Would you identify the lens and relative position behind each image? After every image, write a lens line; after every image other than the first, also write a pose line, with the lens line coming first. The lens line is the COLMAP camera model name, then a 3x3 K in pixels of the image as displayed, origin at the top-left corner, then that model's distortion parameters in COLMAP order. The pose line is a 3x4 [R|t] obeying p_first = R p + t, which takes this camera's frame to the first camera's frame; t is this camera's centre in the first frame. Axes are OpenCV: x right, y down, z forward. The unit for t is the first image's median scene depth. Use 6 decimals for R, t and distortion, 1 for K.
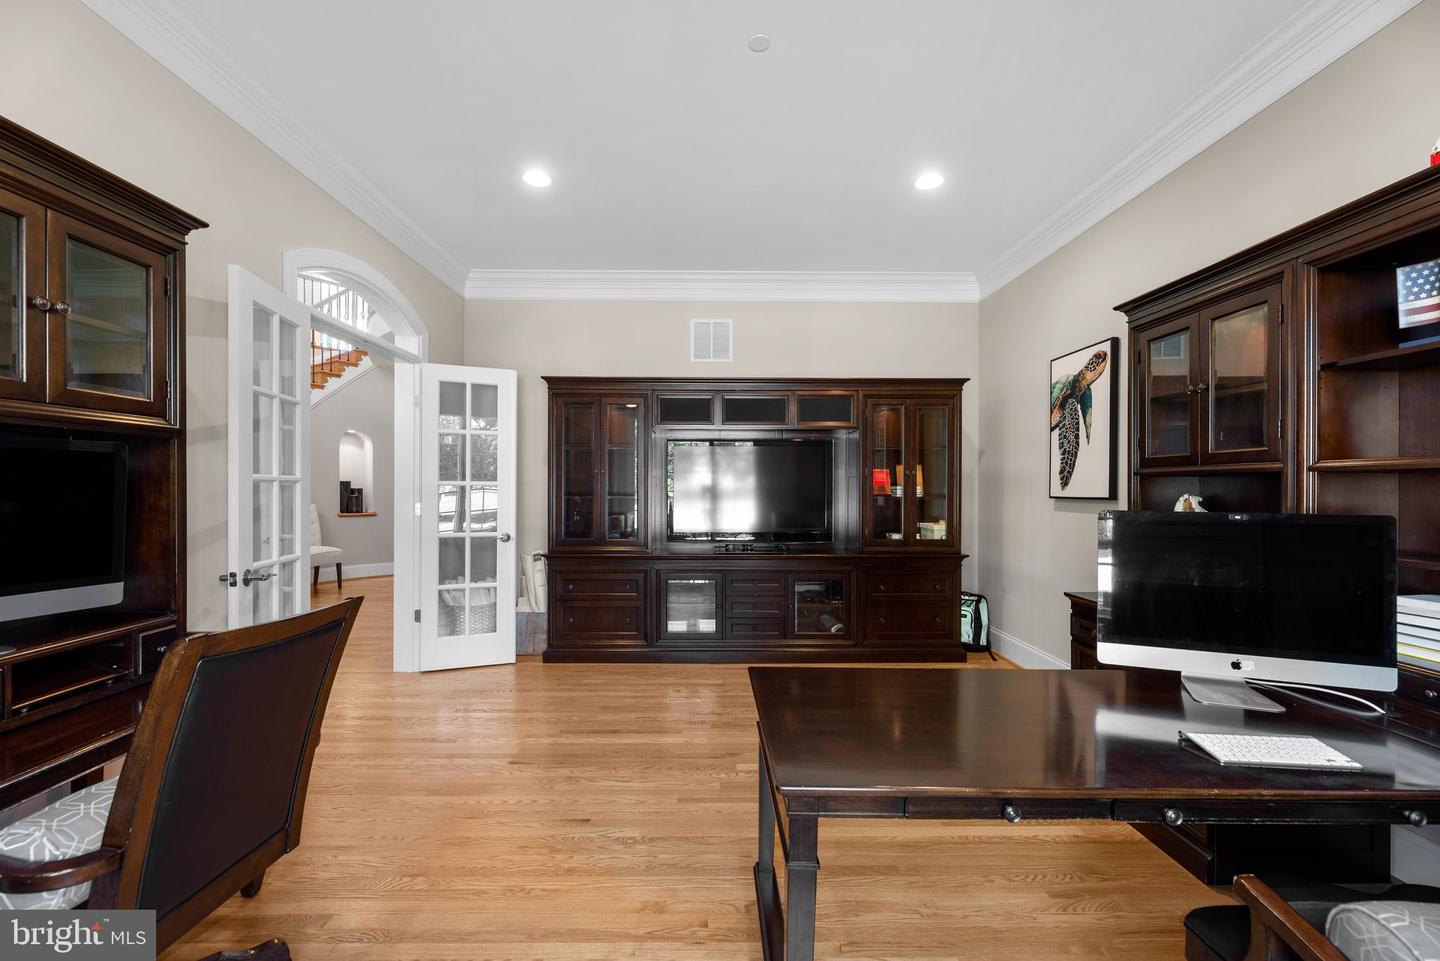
lens RADIAL K [[589.6, 0, 720.5], [0, 589.6, 484.4], [0, 0, 1]] dist [-0.000737, -0.000284]
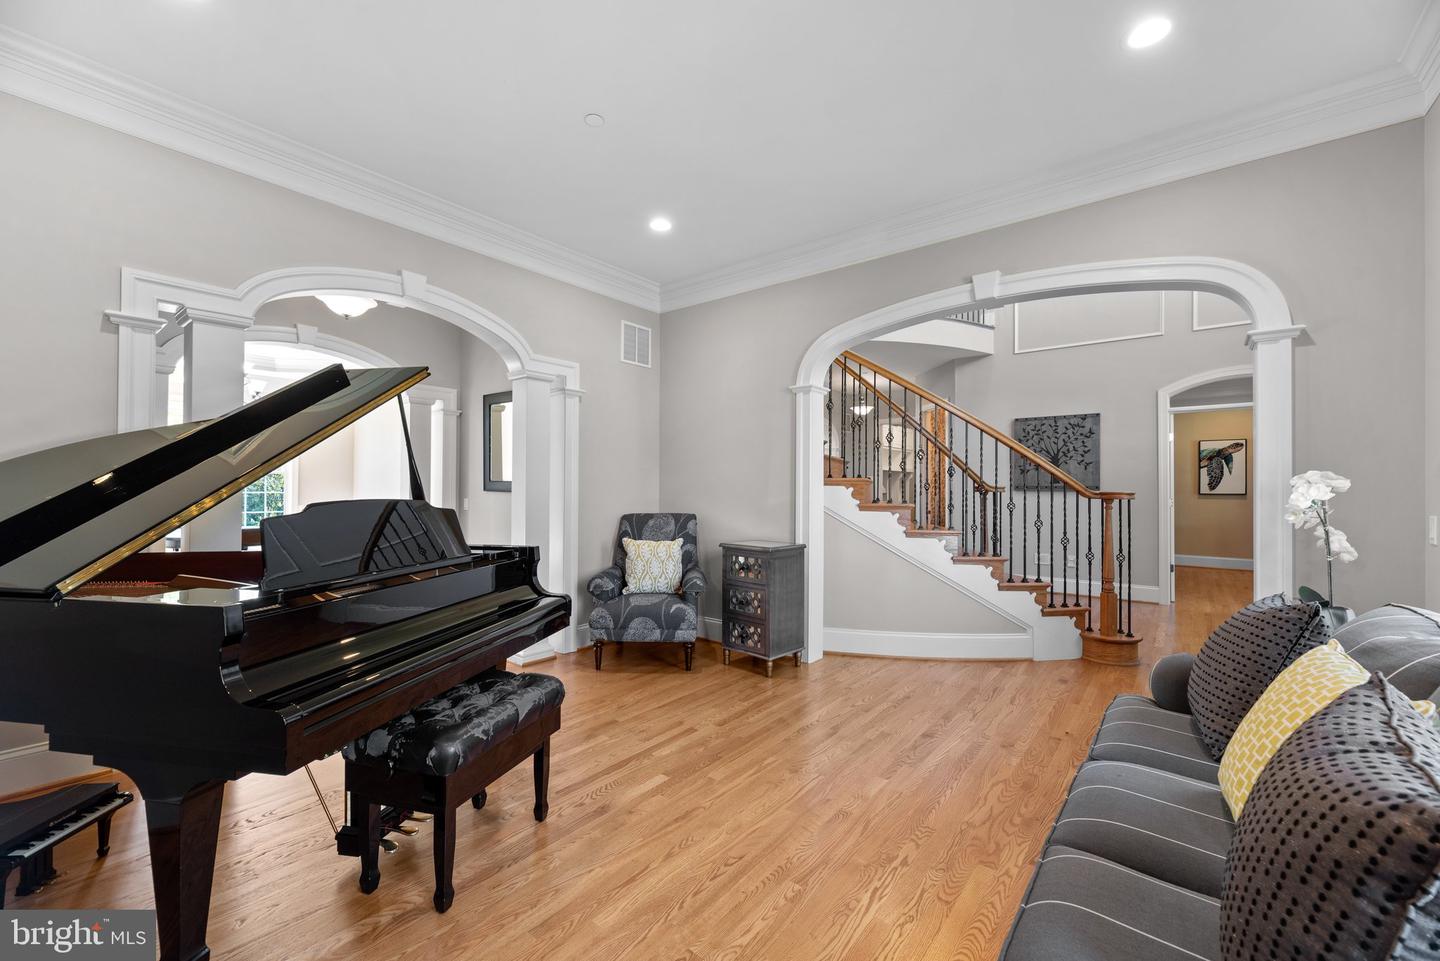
lens RADIAL K [[589.6, 0, 720.5], [0, 589.6, 484.4], [0, 0, 1]] dist [-0.000737, -0.000284]
pose [[0.642345, 0.006285, 0.766390, -2.889929], [-0.003959, 0.999980, -0.004883, 0.000868], [-0.766406, 0.000102, 0.642357, 0.994636]]
